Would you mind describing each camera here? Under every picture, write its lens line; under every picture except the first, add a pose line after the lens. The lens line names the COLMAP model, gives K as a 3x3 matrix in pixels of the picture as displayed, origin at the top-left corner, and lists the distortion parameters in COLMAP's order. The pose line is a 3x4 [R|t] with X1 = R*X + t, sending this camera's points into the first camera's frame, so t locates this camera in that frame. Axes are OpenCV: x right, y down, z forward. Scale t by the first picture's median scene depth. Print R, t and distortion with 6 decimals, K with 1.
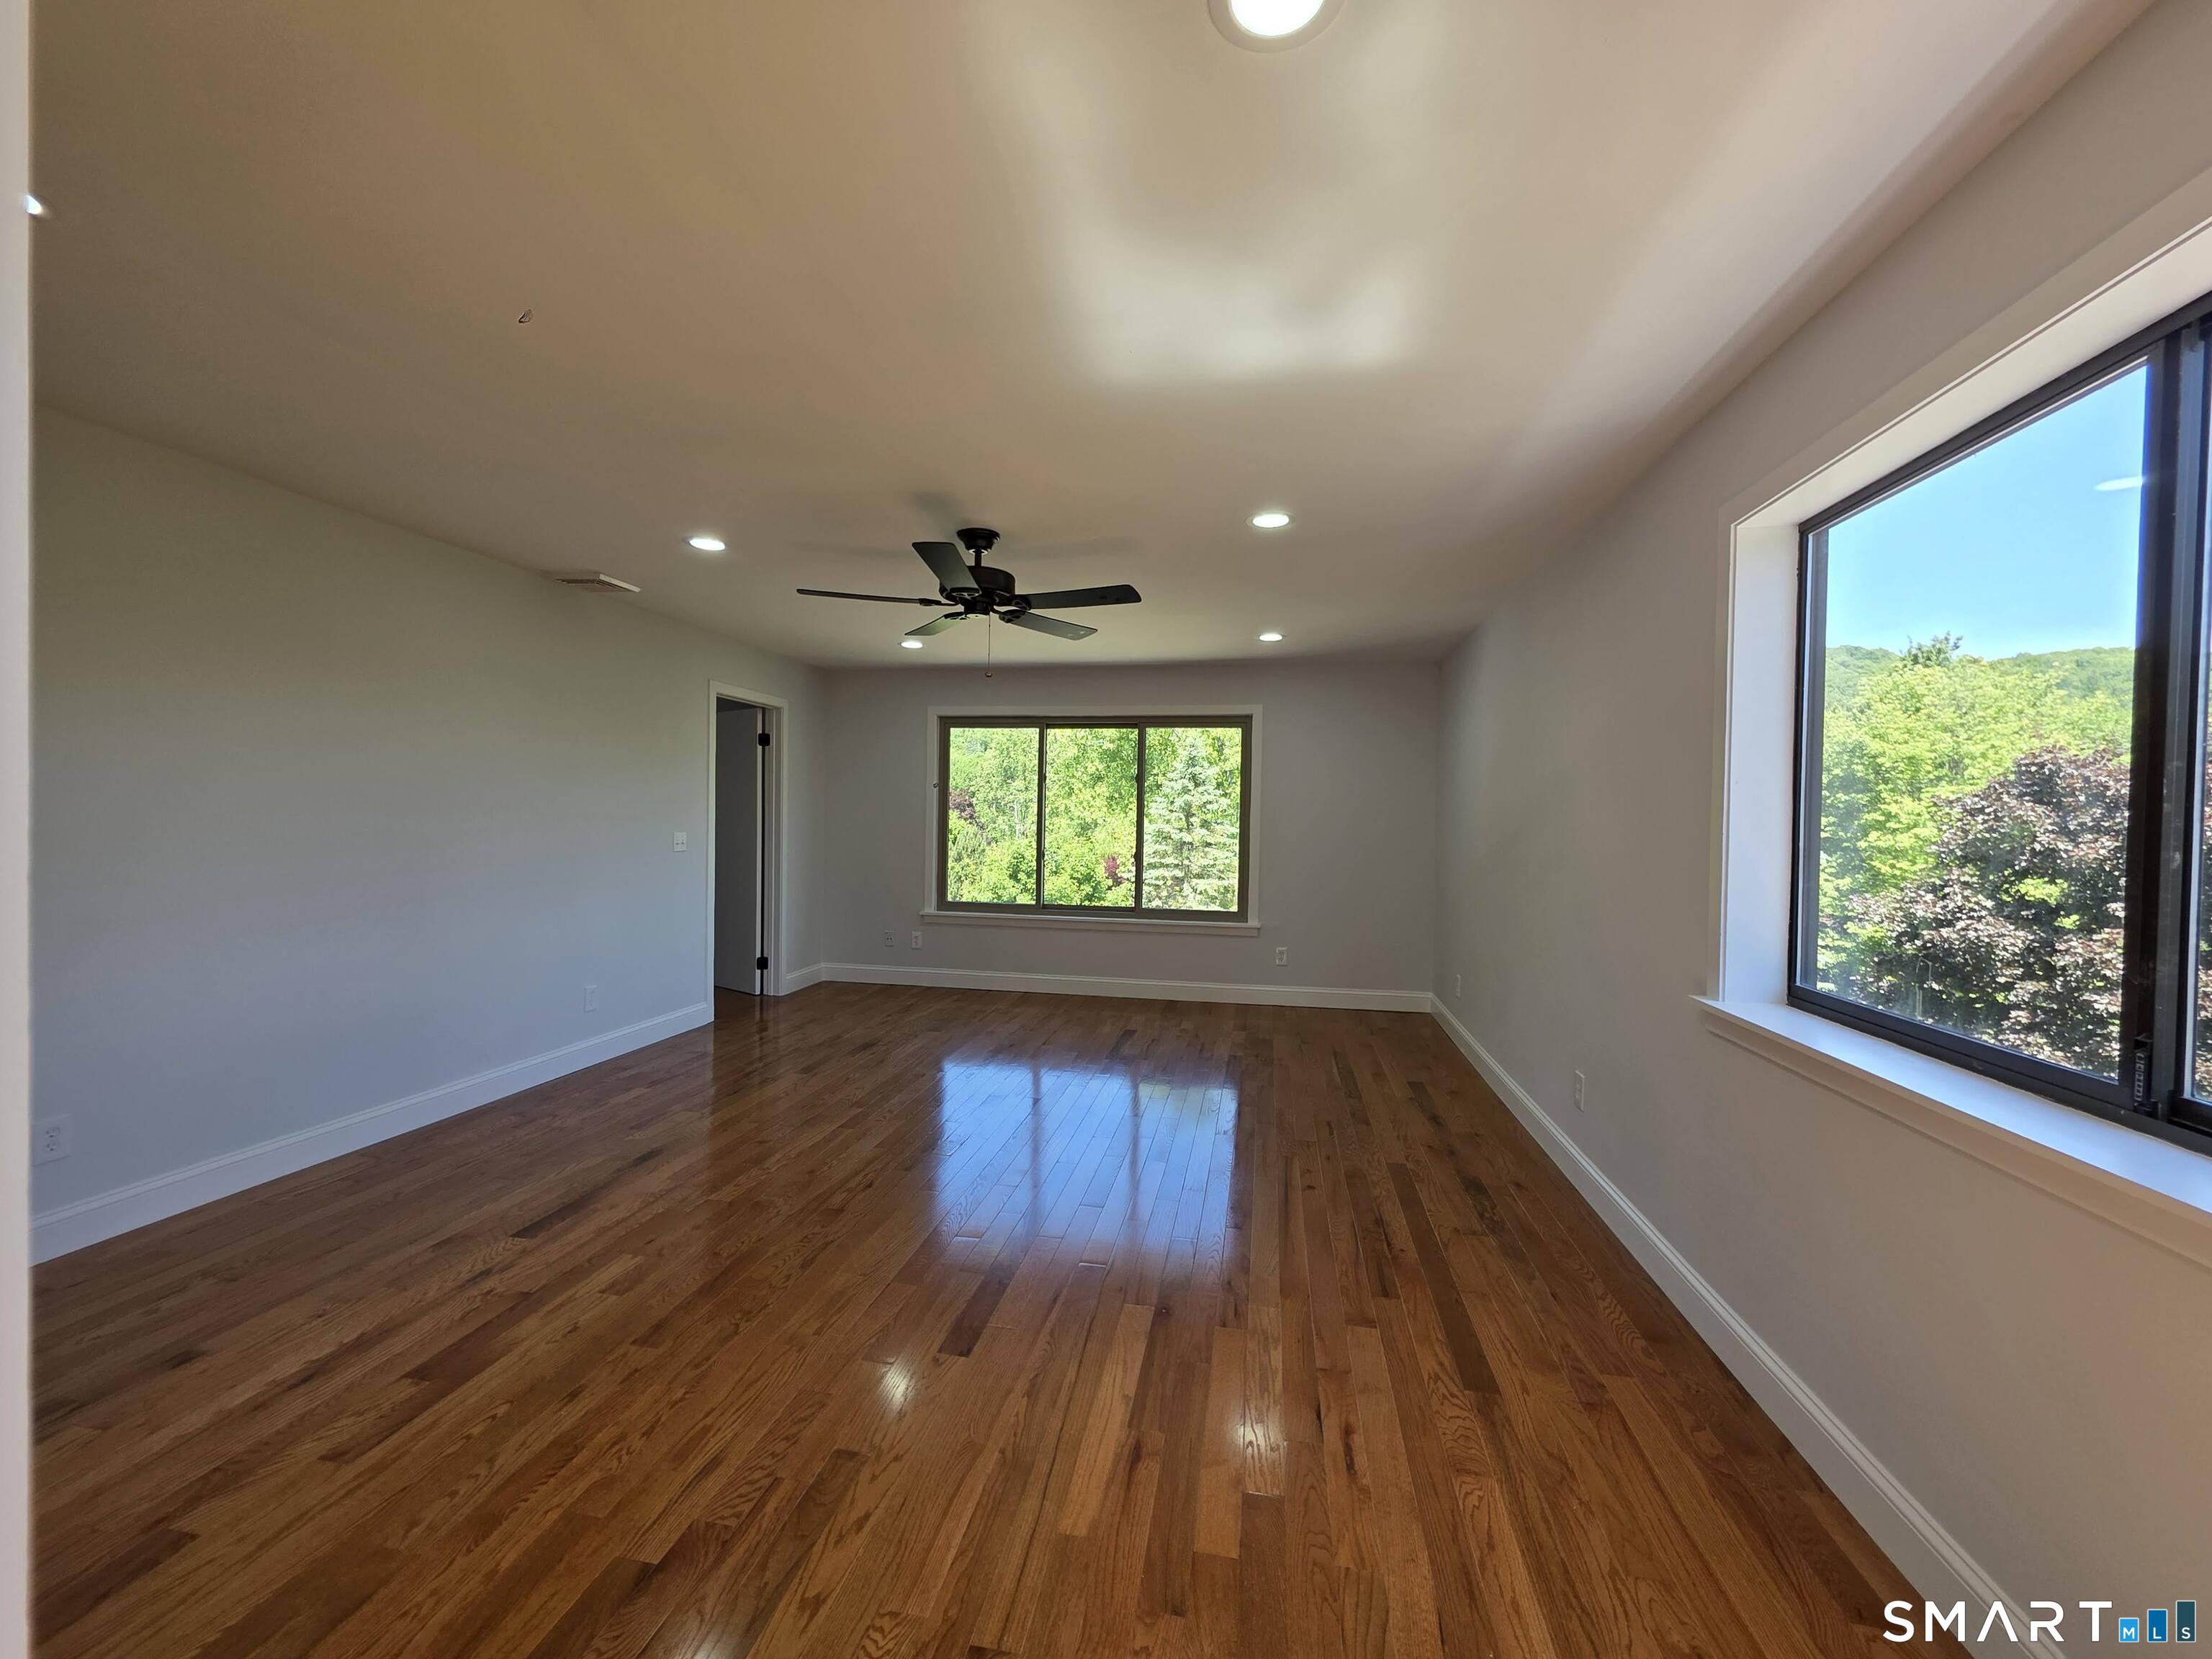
lens RADIAL K [[887.0, 0, 1123.6], [0, 887.0, 839.6], [0, 0, 1]] dist [0.000476, 0.000827]
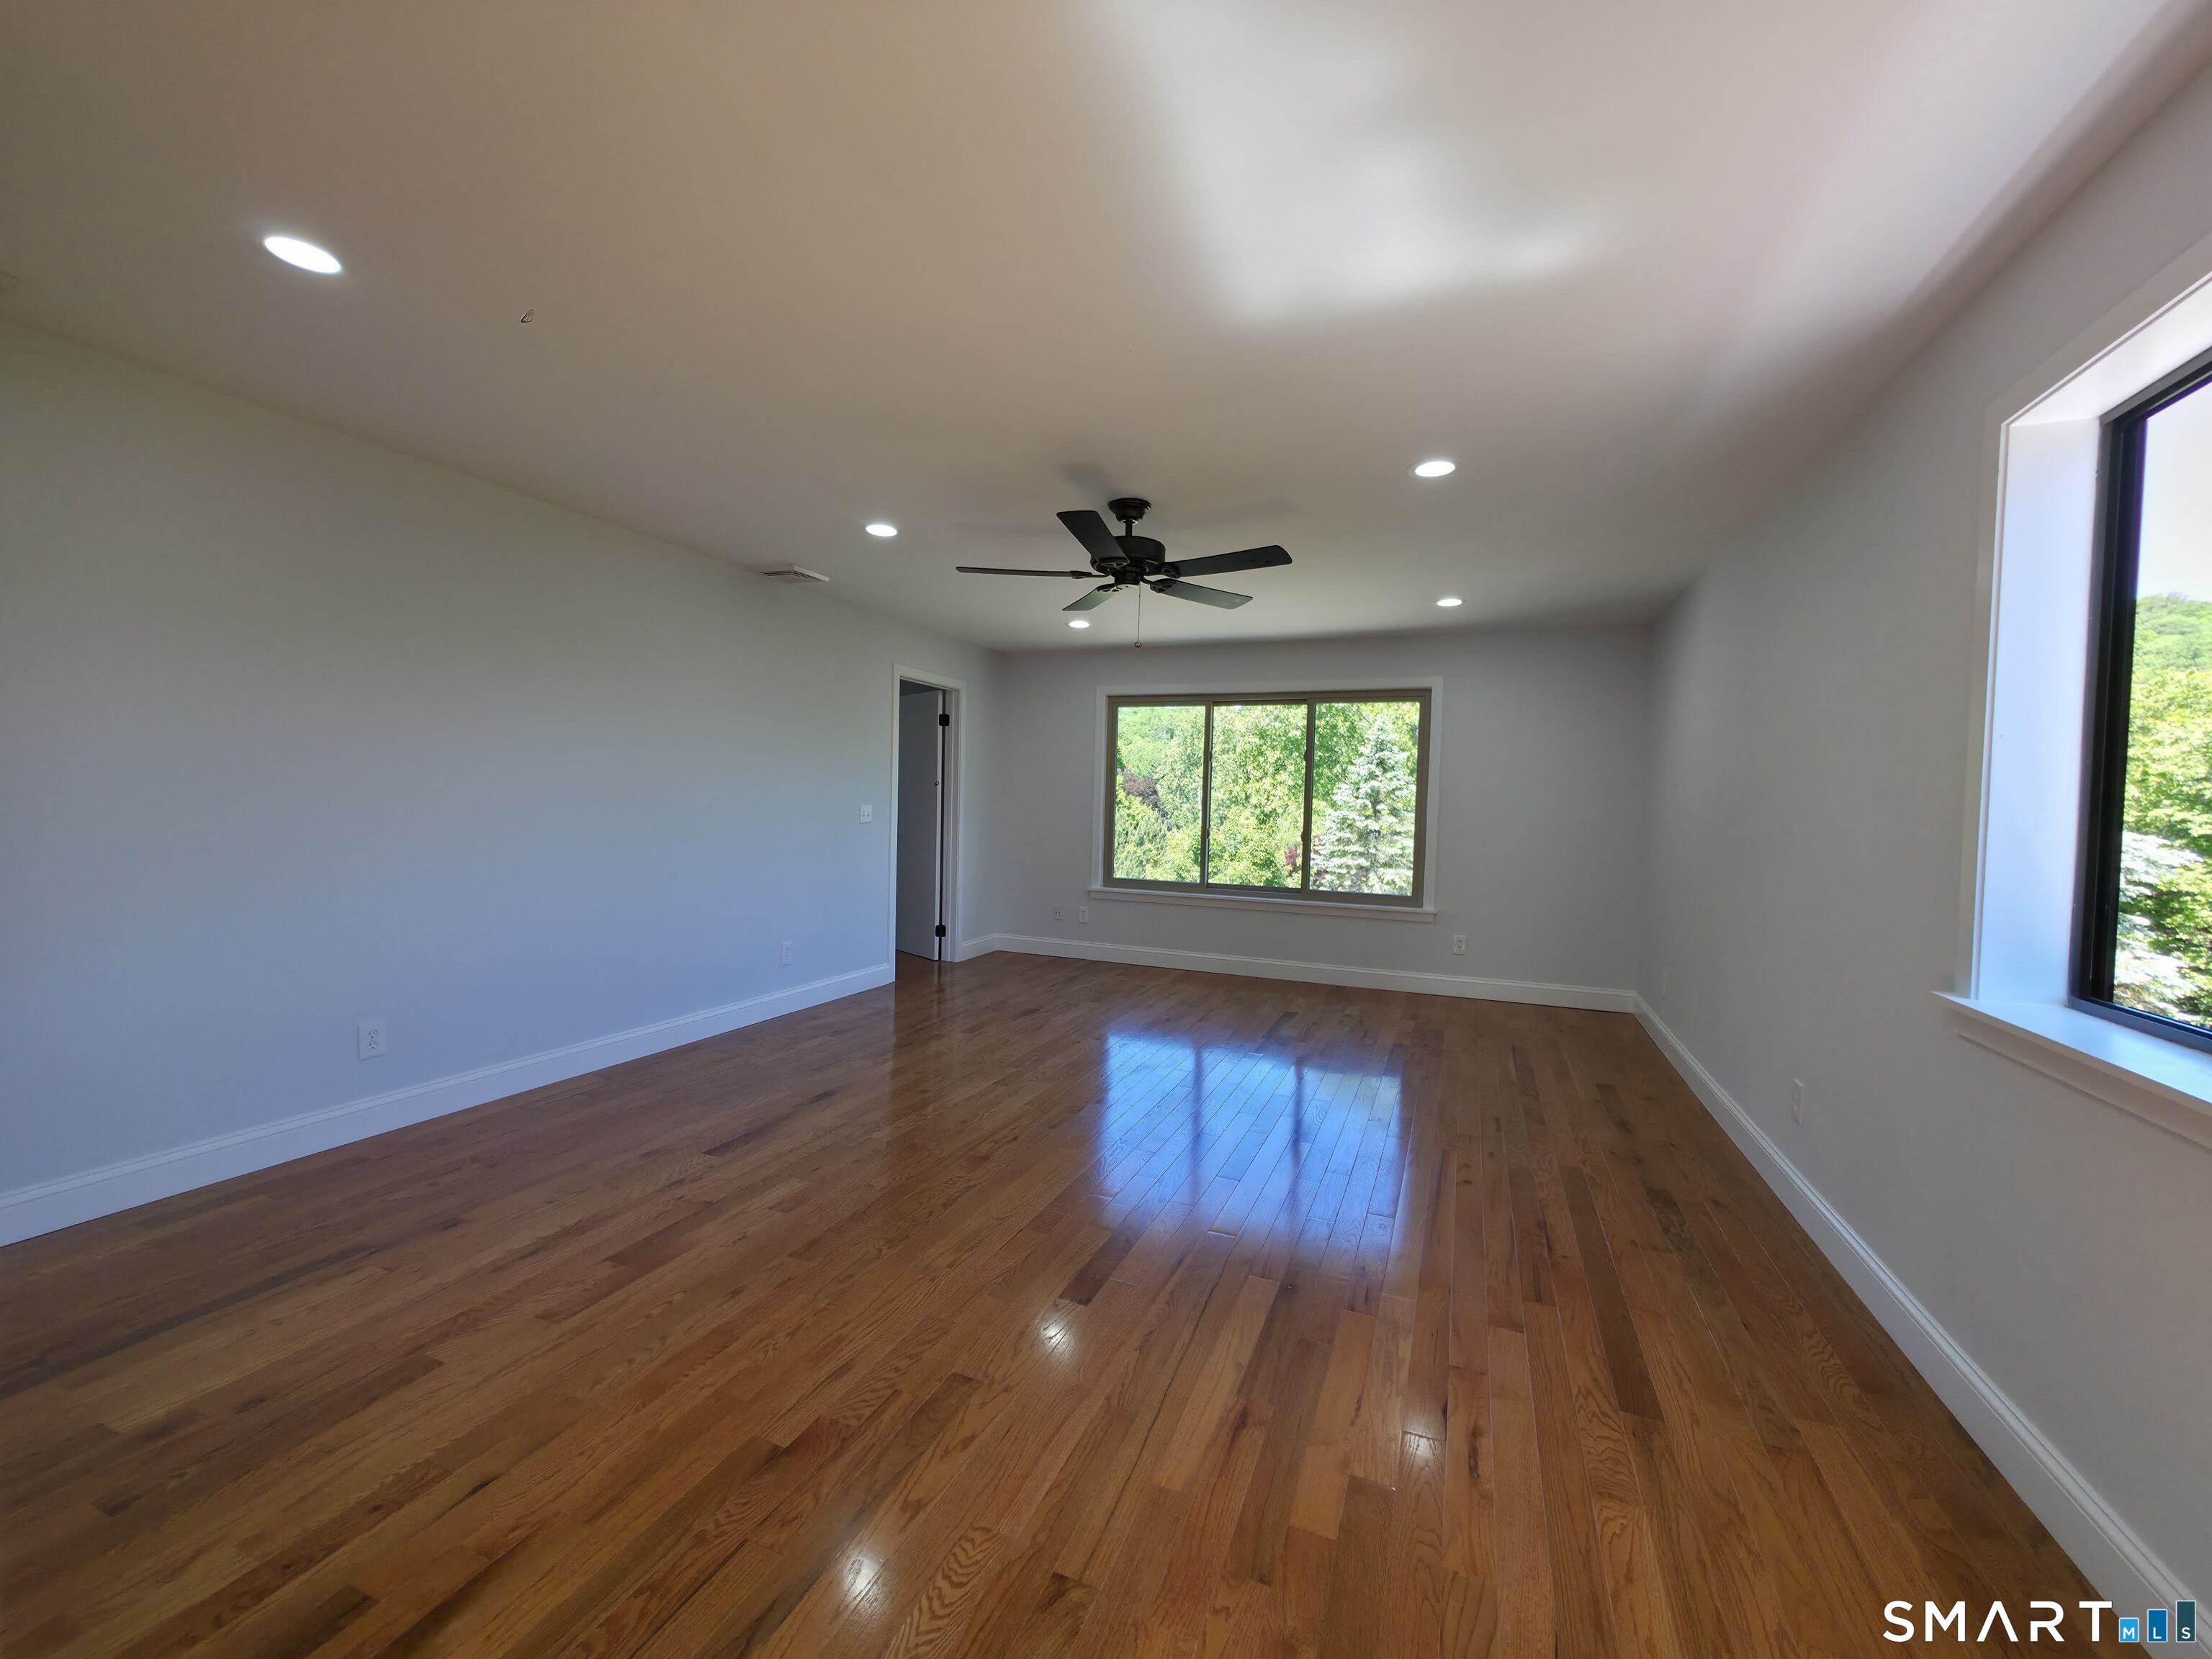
lens RADIAL K [[888.6, 0, 1119.7], [0, 888.6, 838.6], [0, 0, 1]] dist [0.000878, 0.000410]
pose [[0.977746, 0.014399, -0.209296, 0.059949], [-0.011723, 0.999833, 0.014022, 0.028663], [0.209463, -0.011256, 0.977752, 0.015173]]
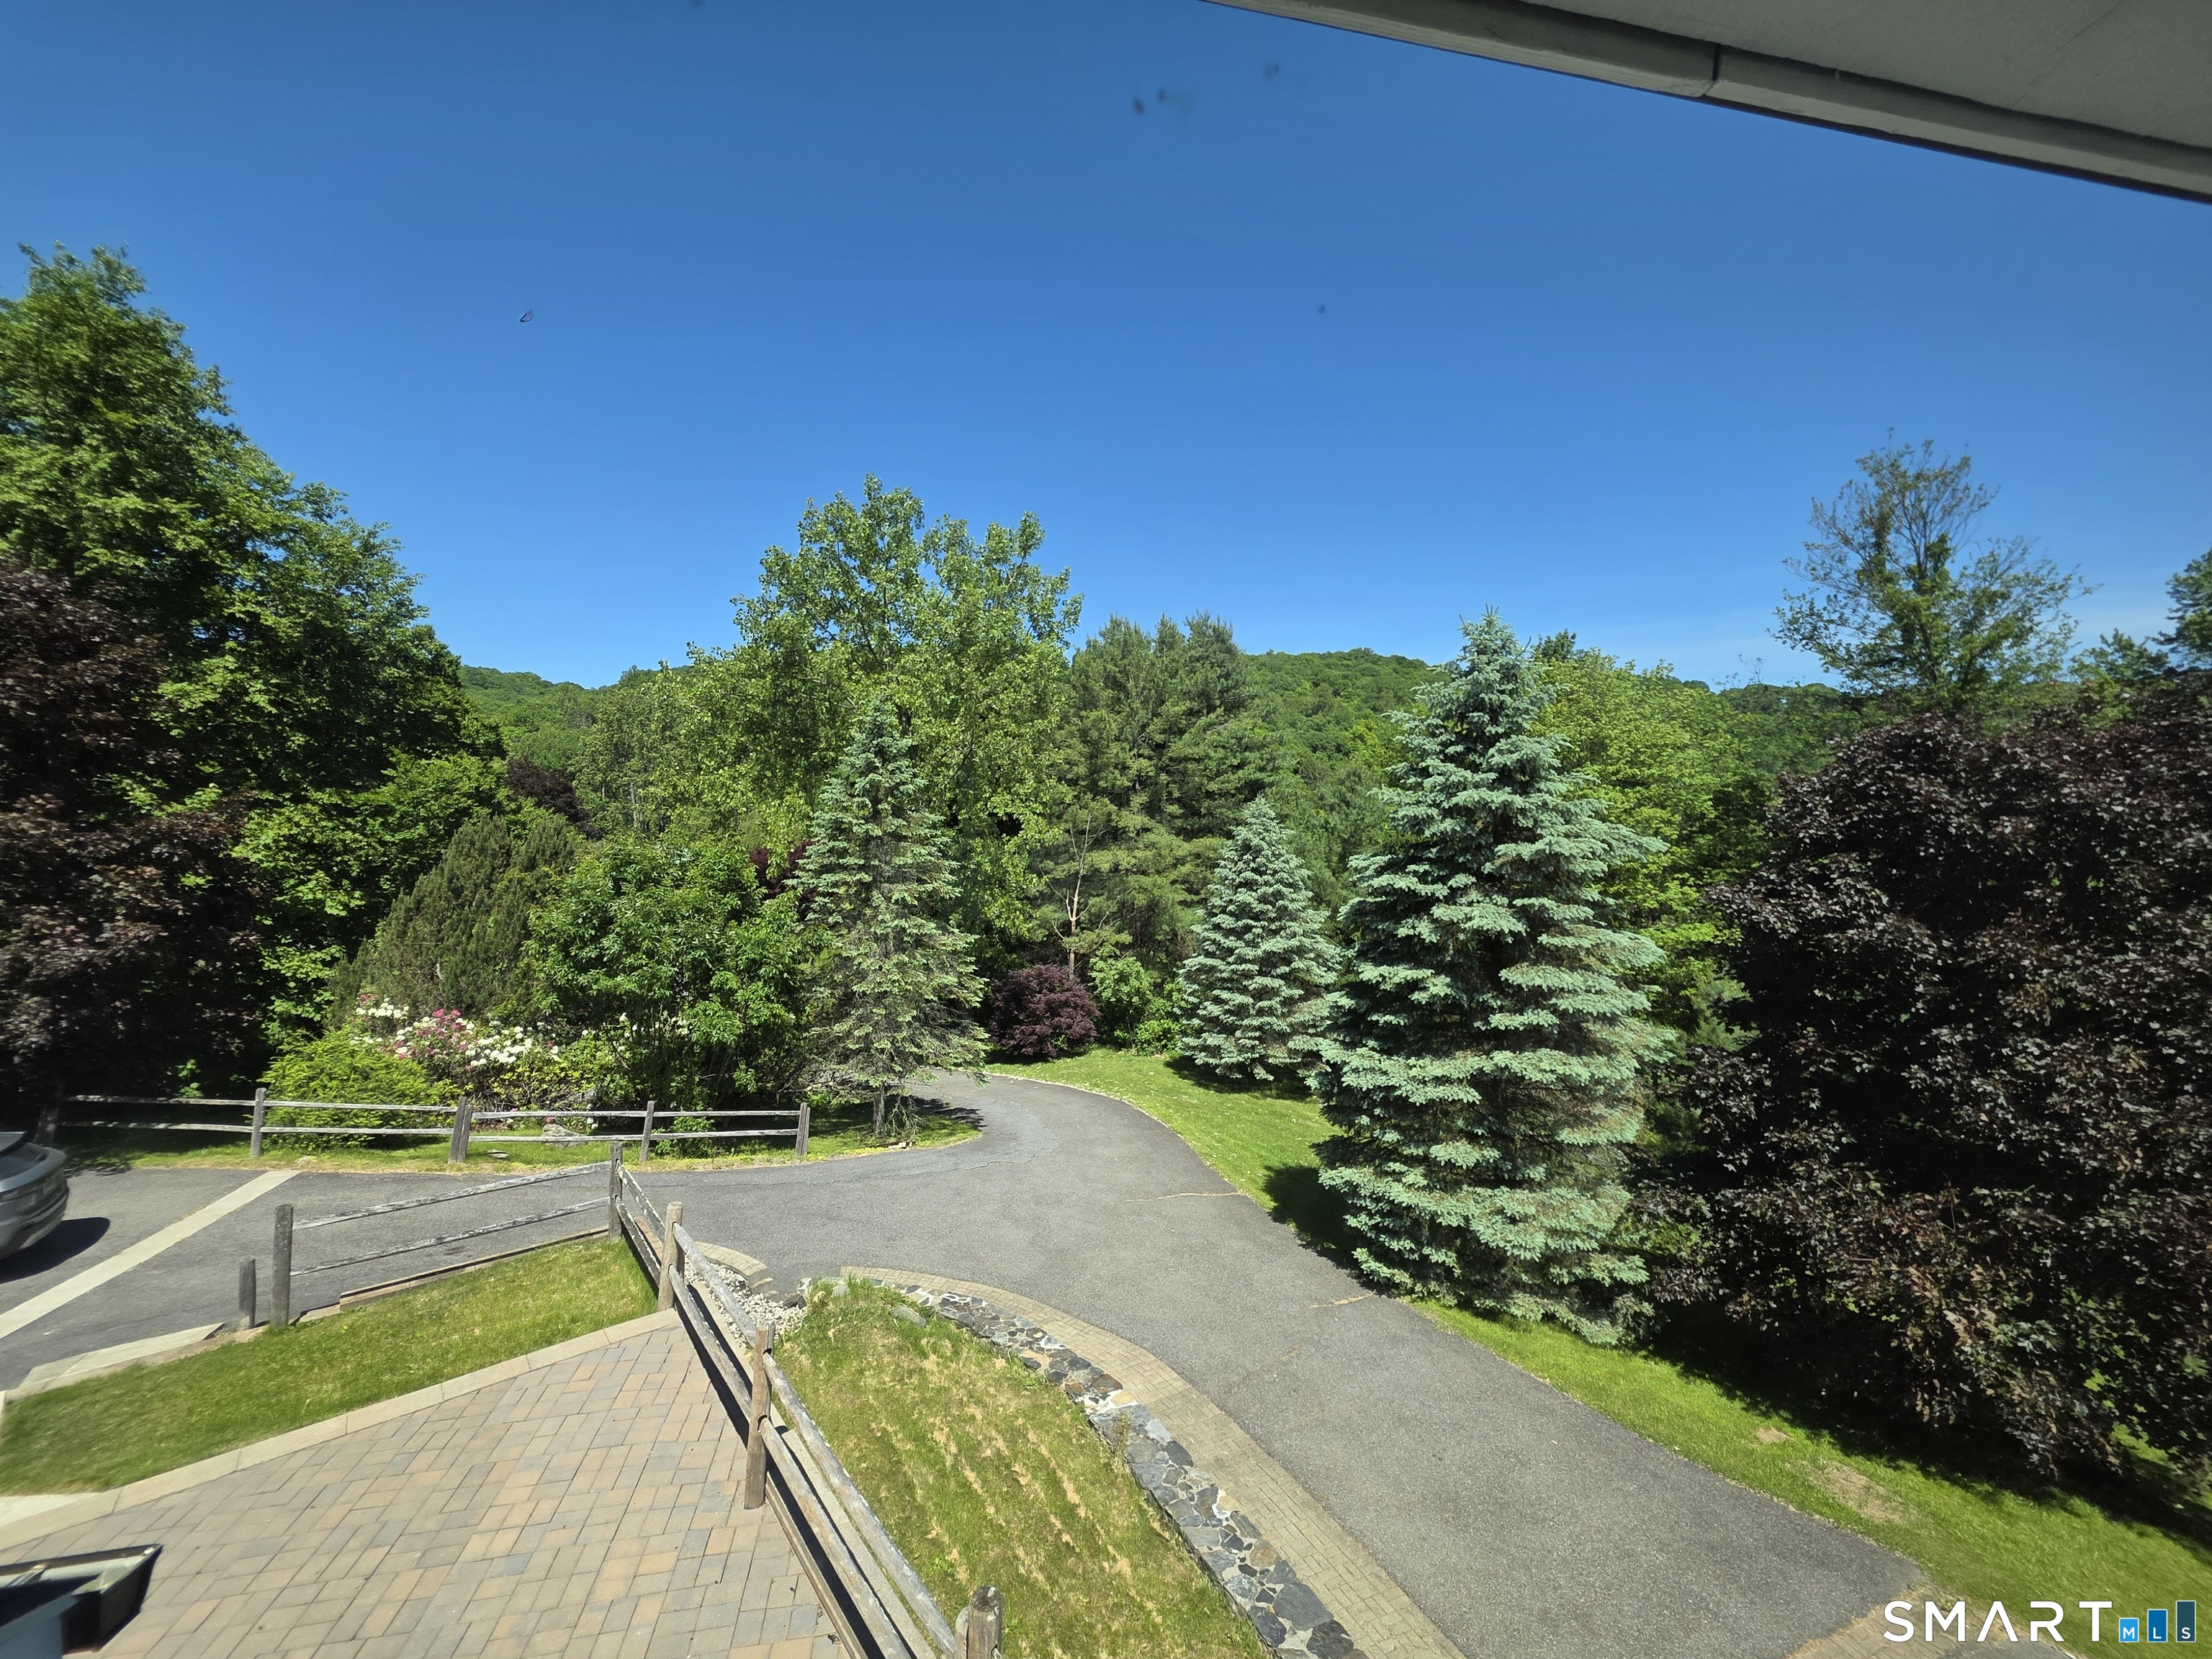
lens RADIAL K [[888.6, 0, 1119.7], [0, 888.6, 838.6], [0, 0, 1]] dist [0.000878, 0.000410]
pose [[0.930598, -0.026209, 0.365102, -0.157385], [0.019398, 0.999563, 0.022311, -0.107947], [-0.365527, -0.013680, 0.930700, 3.027113]]
